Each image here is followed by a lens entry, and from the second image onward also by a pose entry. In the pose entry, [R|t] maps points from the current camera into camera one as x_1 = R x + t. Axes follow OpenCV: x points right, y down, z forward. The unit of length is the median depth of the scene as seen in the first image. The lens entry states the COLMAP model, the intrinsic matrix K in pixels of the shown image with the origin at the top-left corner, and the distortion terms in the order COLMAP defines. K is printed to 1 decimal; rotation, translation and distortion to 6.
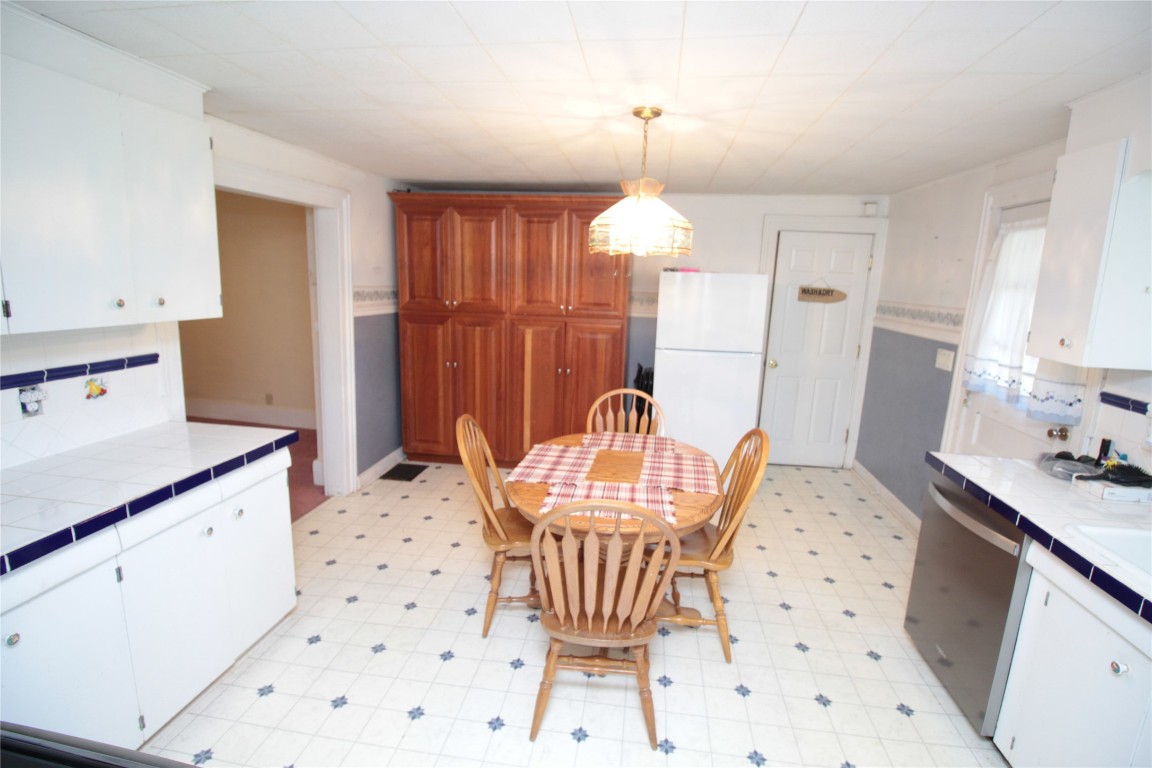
lens RADIAL K [[534.3, 0, 580.4], [0, 534.3, 381.4], [0, 0, 1]] dist [-0.011363, -0.005019]
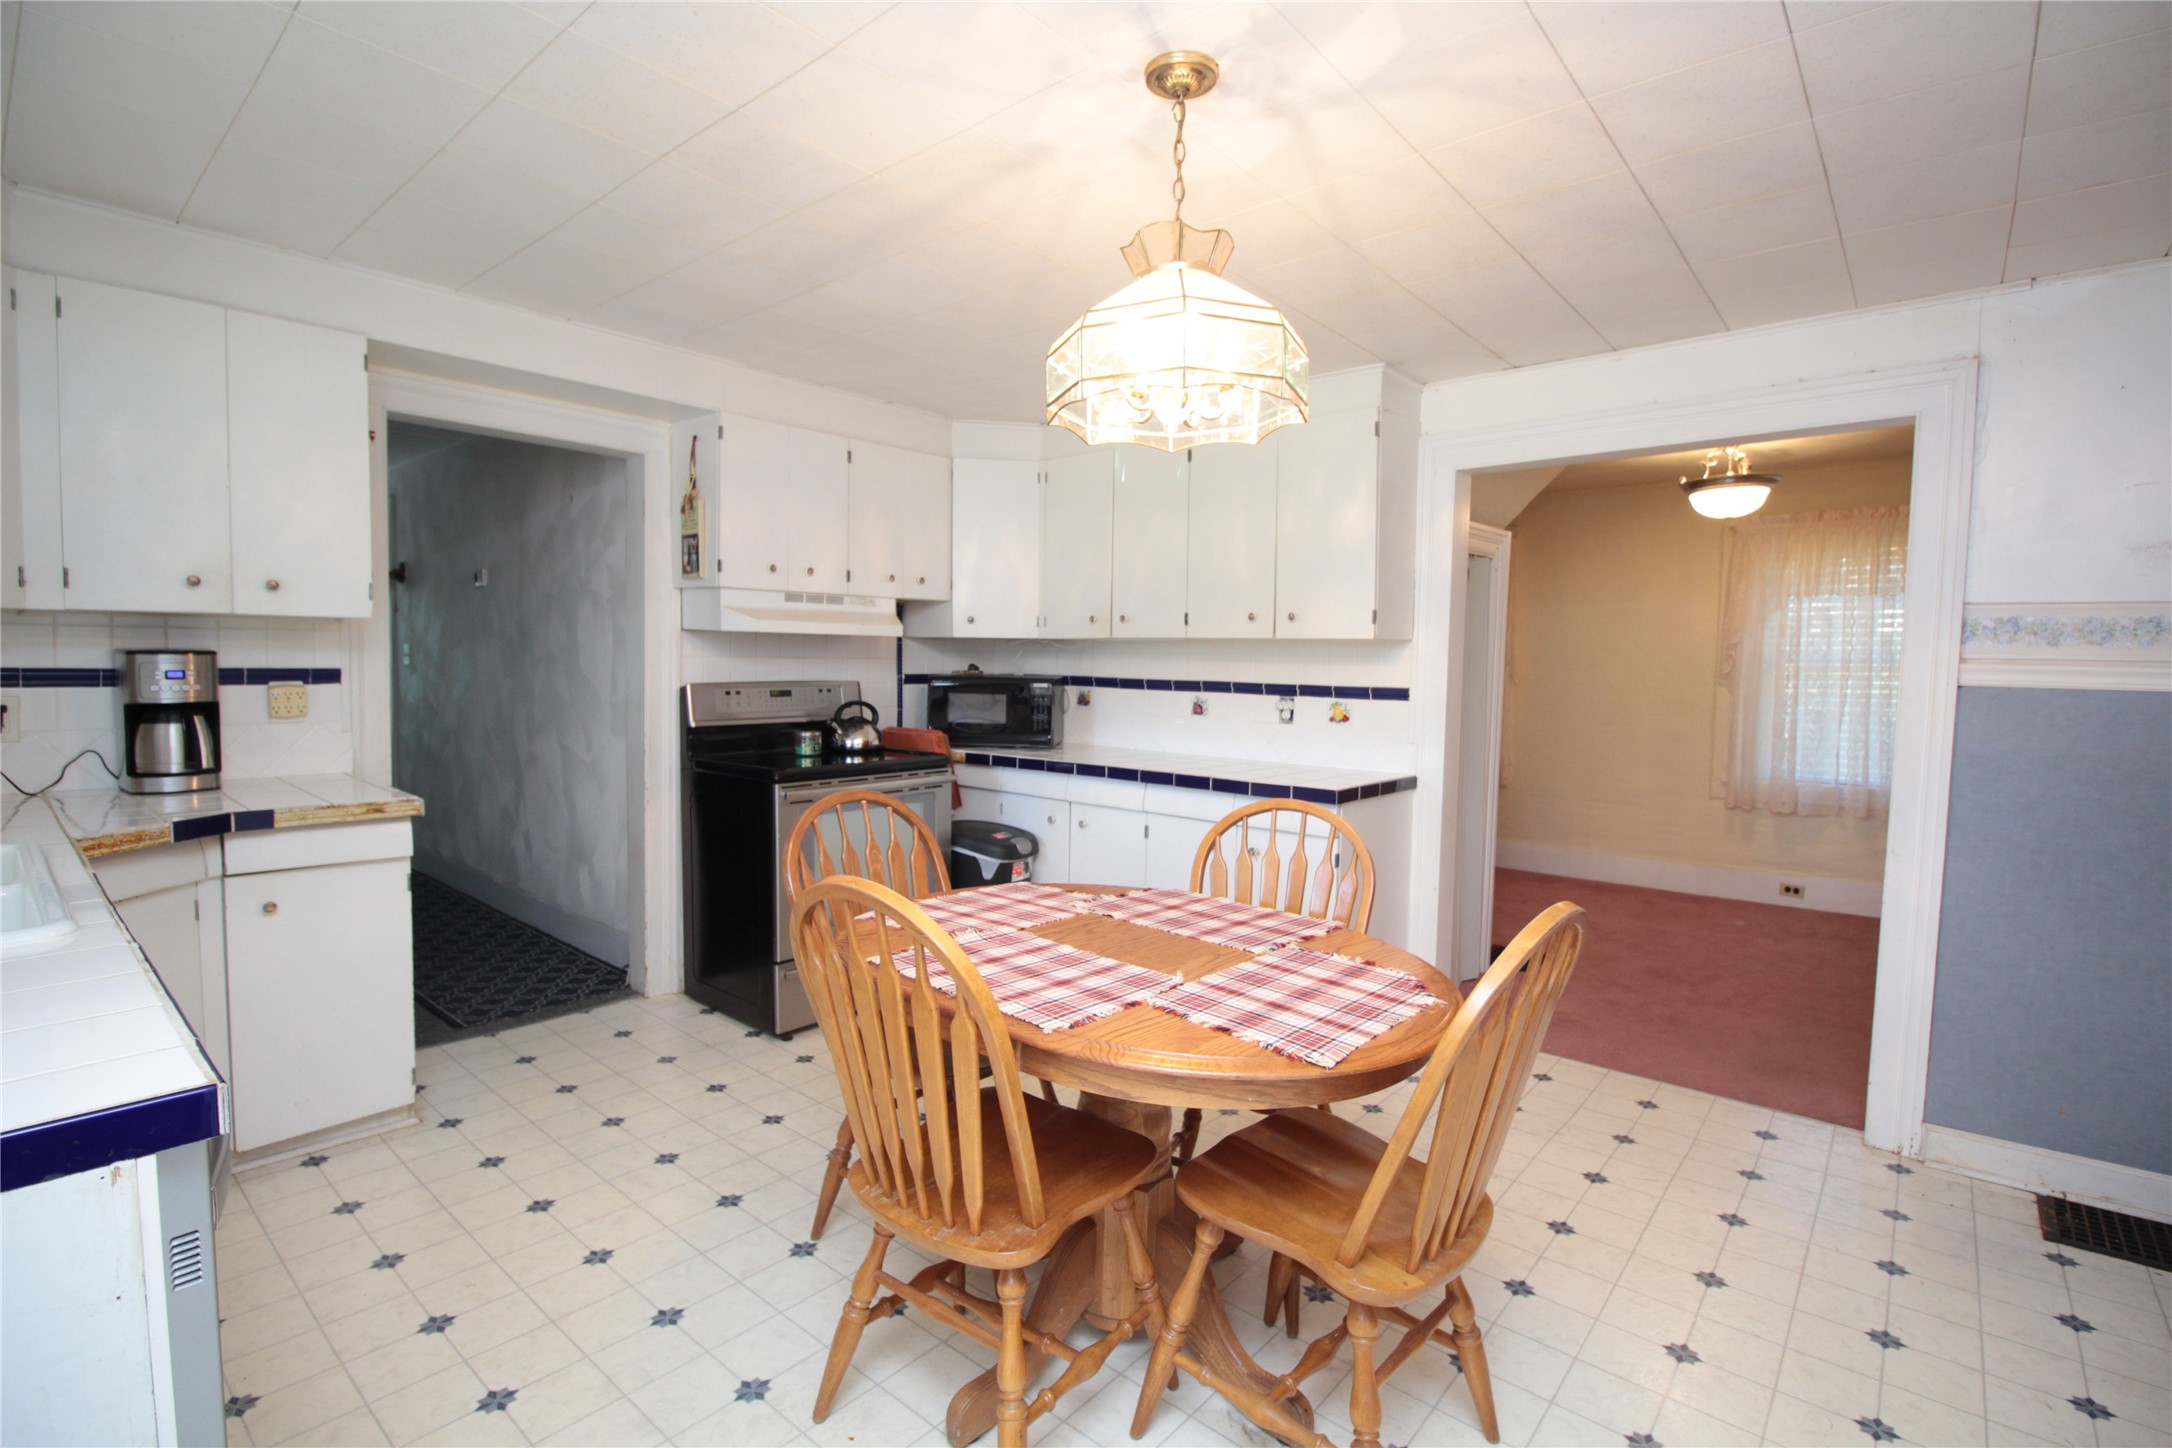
lens RADIAL K [[1007.3, 0, 1099.4], [0, 1007.3, 723.3], [0, 0, 1]] dist [-0.011363, -0.005019]
pose [[-0.542846, 0.005141, -0.839817, 0.822400], [-0.196254, 0.971518, 0.132804, -0.118718], [0.816580, 0.236910, -0.526376, 1.502886]]
